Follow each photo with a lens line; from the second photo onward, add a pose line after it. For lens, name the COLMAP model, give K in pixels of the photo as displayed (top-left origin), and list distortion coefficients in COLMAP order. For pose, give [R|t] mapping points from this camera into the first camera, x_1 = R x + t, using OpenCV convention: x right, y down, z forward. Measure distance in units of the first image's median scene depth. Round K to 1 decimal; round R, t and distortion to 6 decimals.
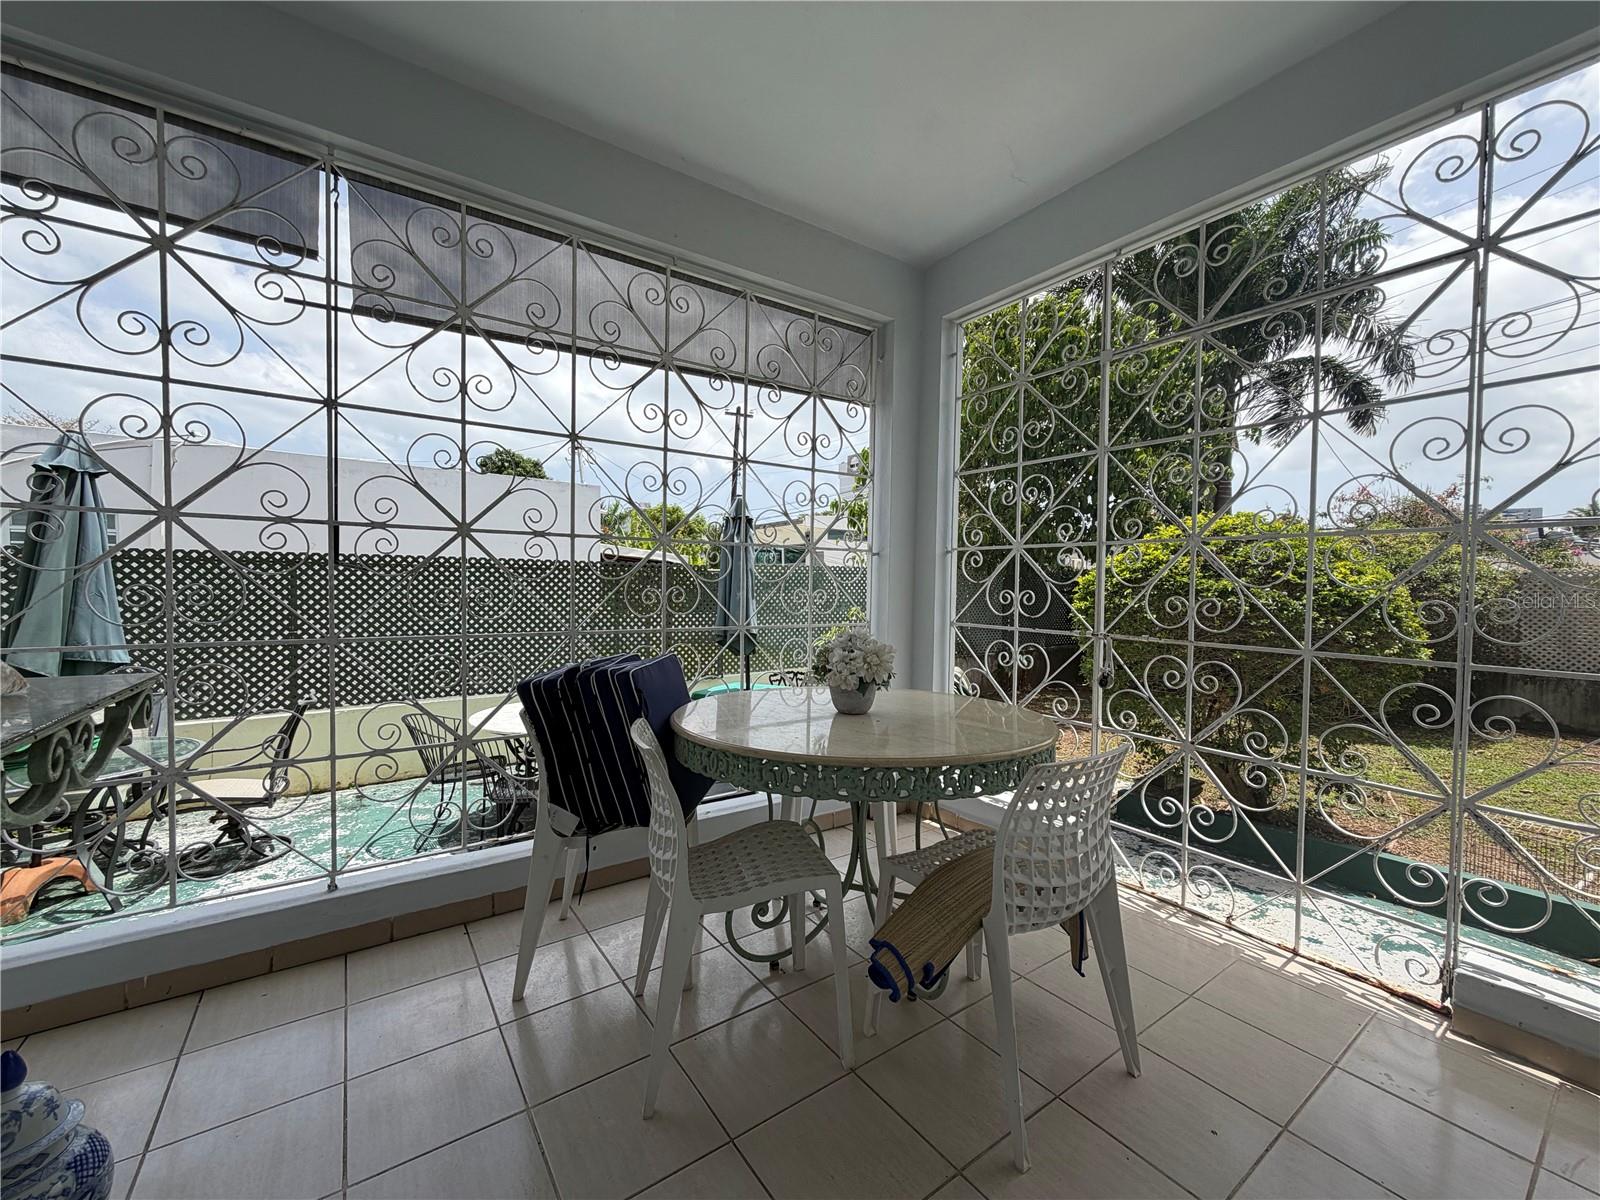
lens RADIAL K [[637.3, 0, 804.8], [0, 637.3, 601.4], [0, 0, 1]] dist [-0.000981, 0.000307]
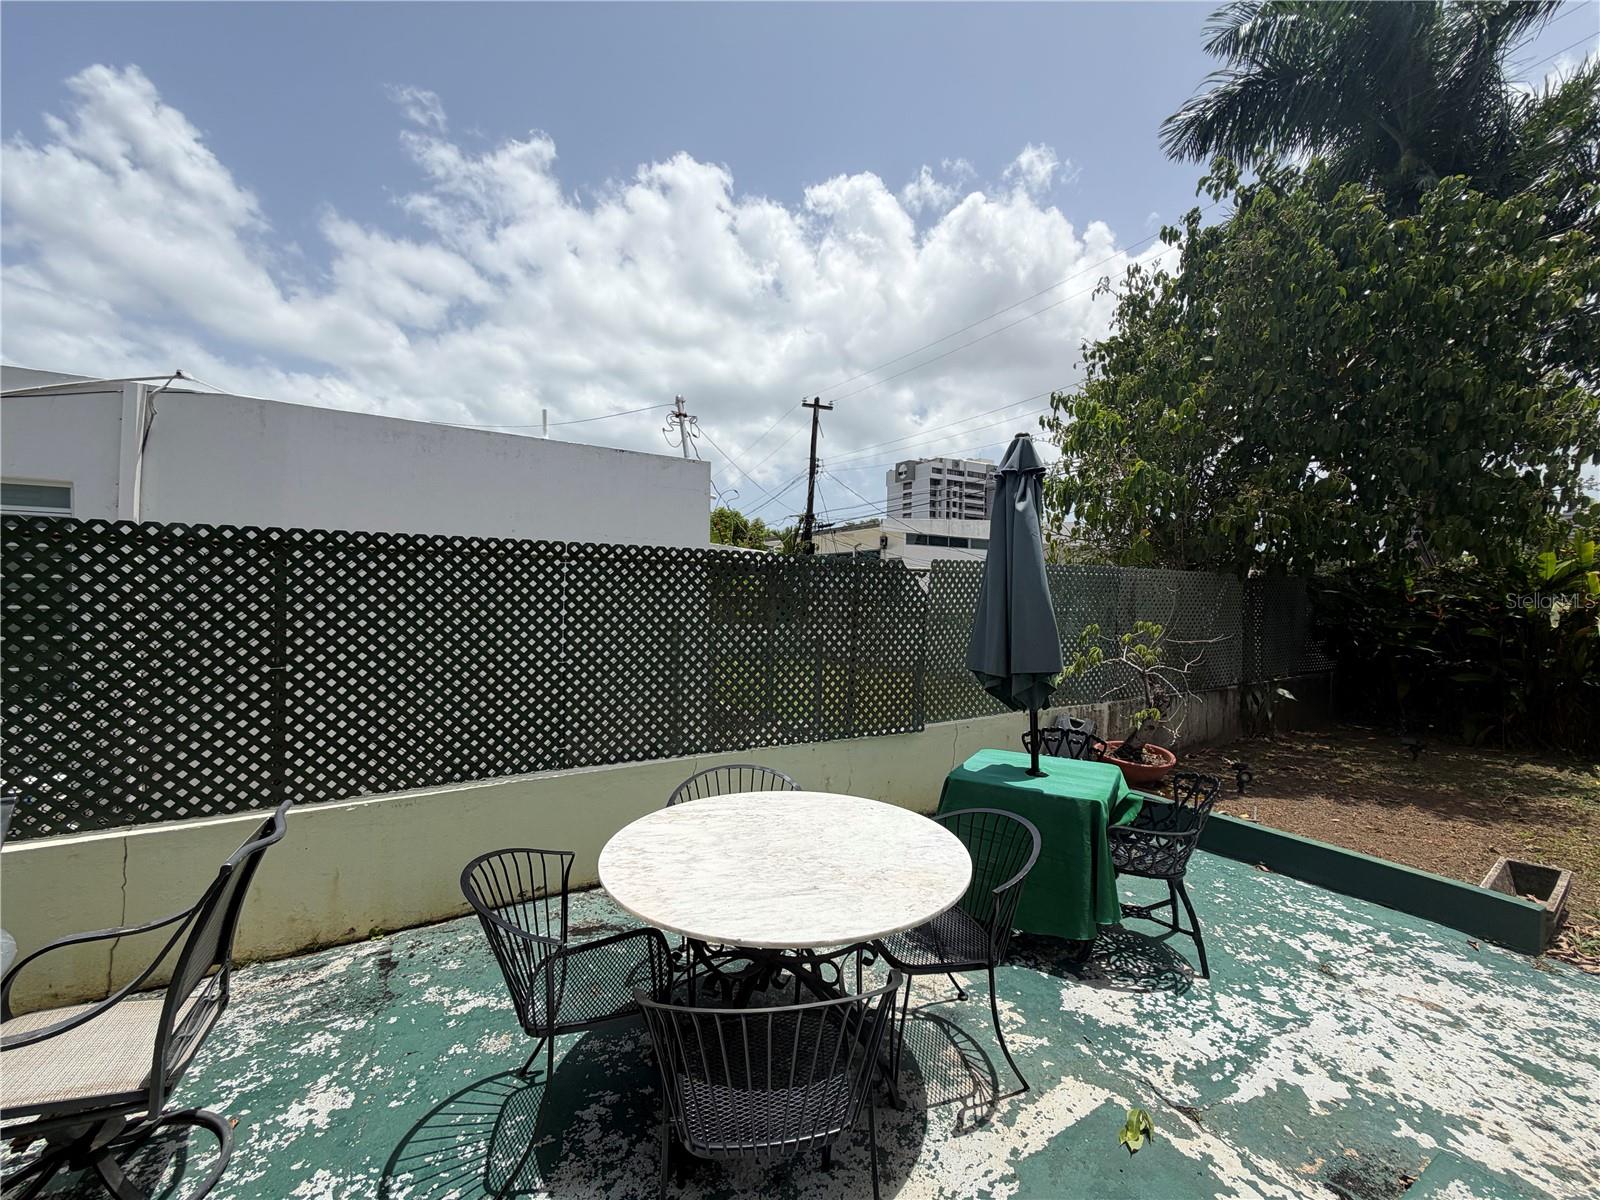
lens RADIAL K [[637.3, 0, 805.0], [0, 637.3, 602.4], [0, 0, 1]] dist [-0.000981, 0.000307]
pose [[0.998003, 0.004428, -0.063008, -0.302049], [-0.005288, 0.999895, -0.013492, -0.005408], [0.062942, 0.013798, 0.997922, 0.468244]]
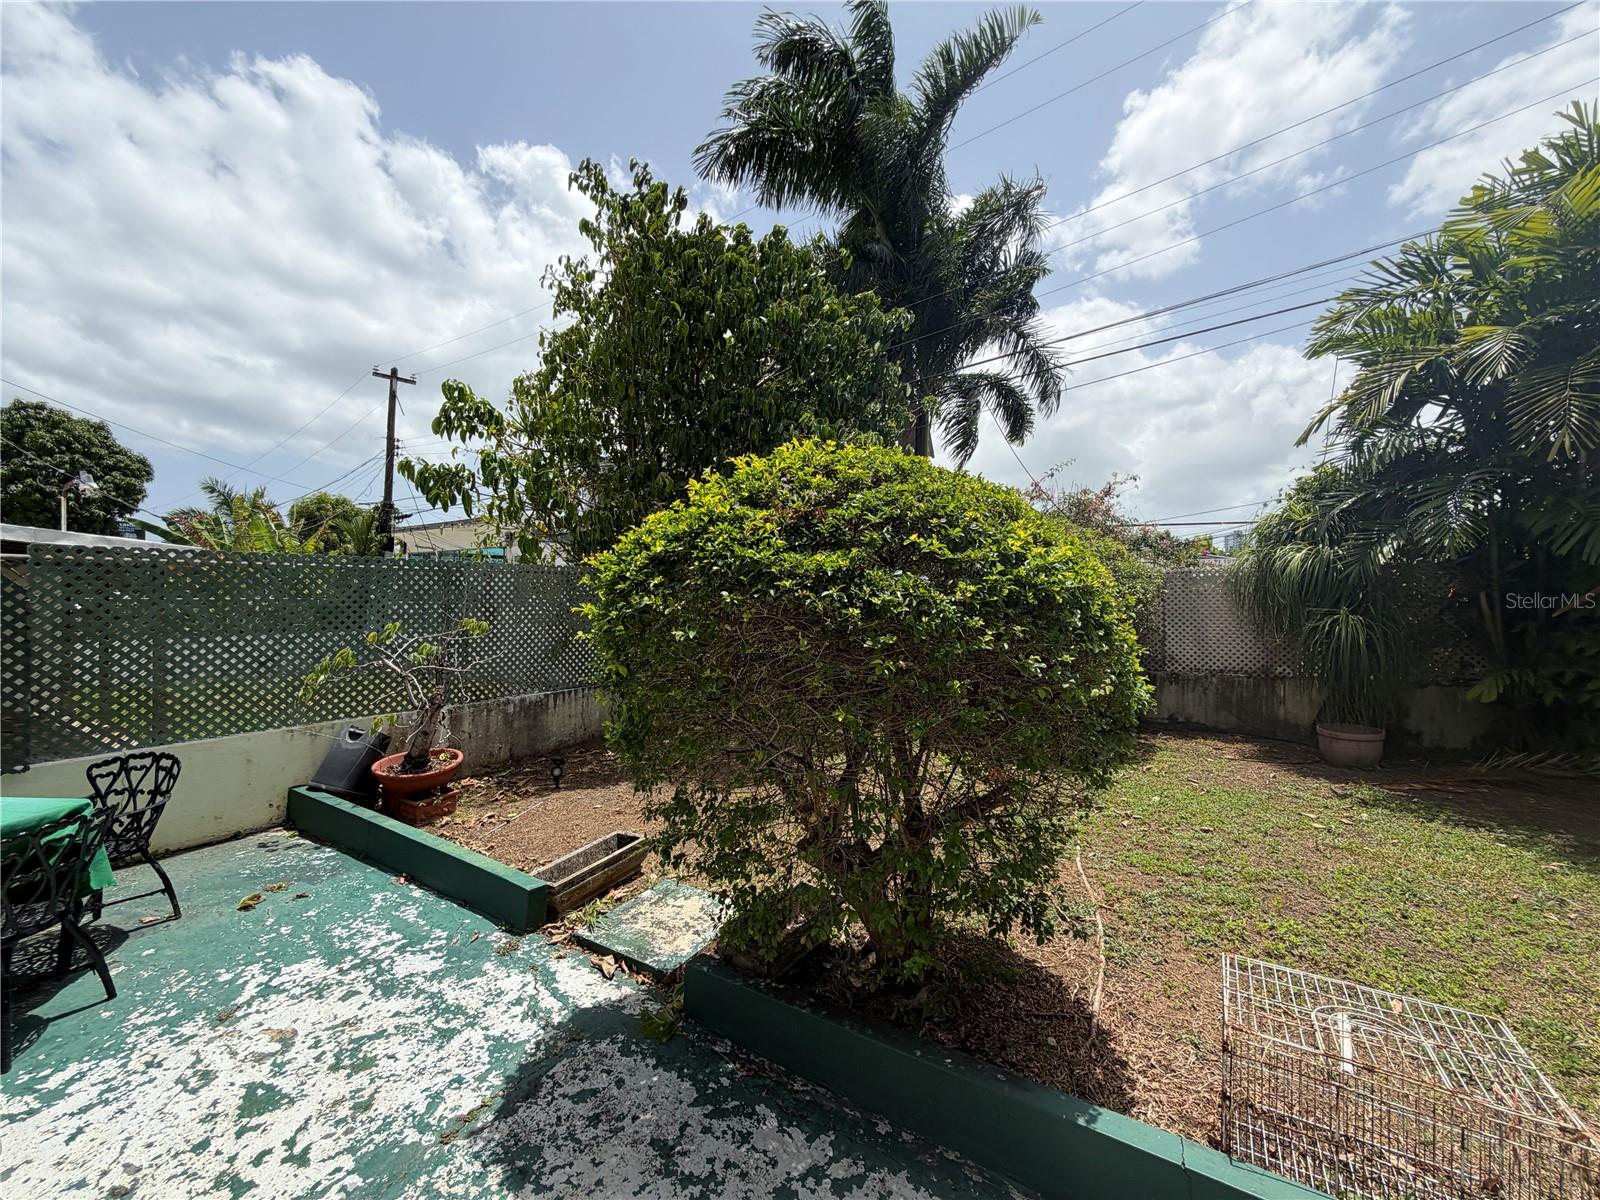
lens RADIAL K [[637.3, 0, 808.2], [0, 637.3, 599.2], [0, 0, 1]] dist [-0.000981, 0.000307]
pose [[0.928466, -0.009380, 0.371300, 0.364913], [0.017146, 0.999698, -0.017621, 0.006830], [-0.371023, 0.022727, 0.928346, 0.434933]]
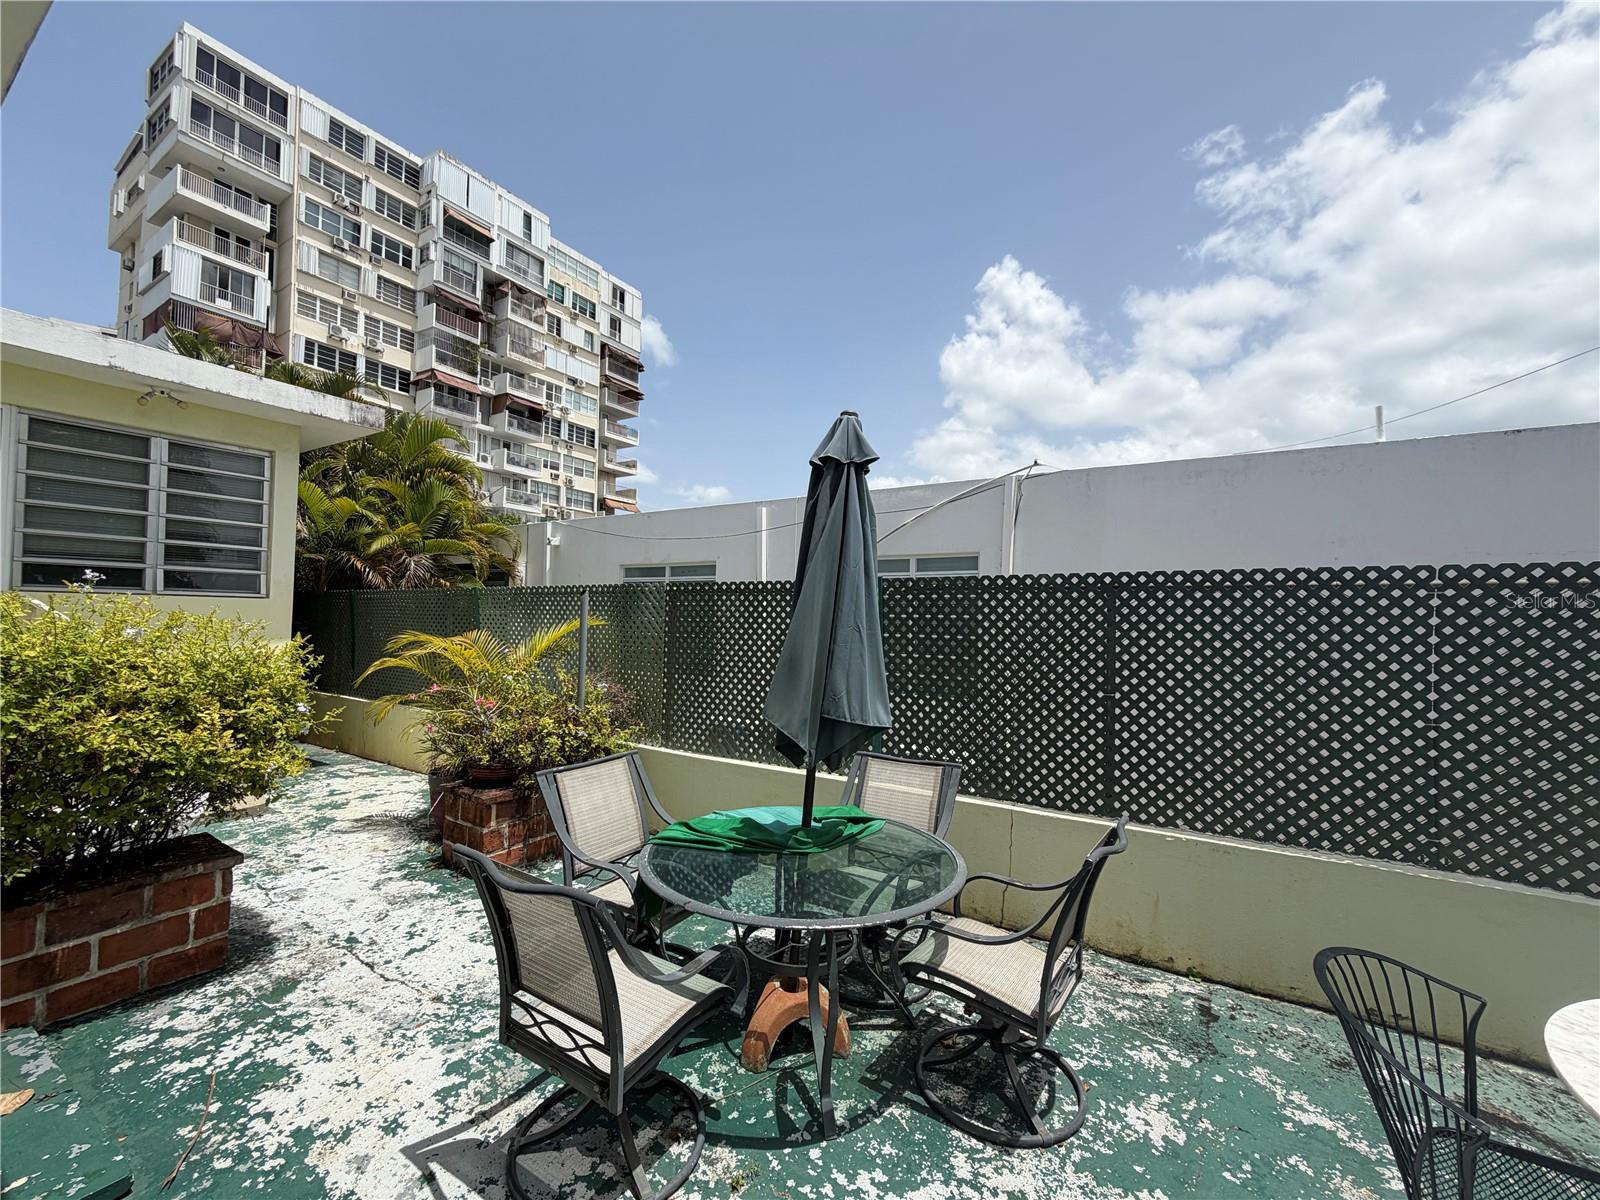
lens RADIAL K [[637.3, 0, 803.3], [0, 637.3, 603.2], [0, 0, 1]] dist [-0.000981, 0.000307]
pose [[0.389776, -0.027218, -0.920508, -0.328560], [-0.039145, 0.998170, -0.046090, -0.003023], [0.920077, 0.053998, 0.387997, 0.462323]]
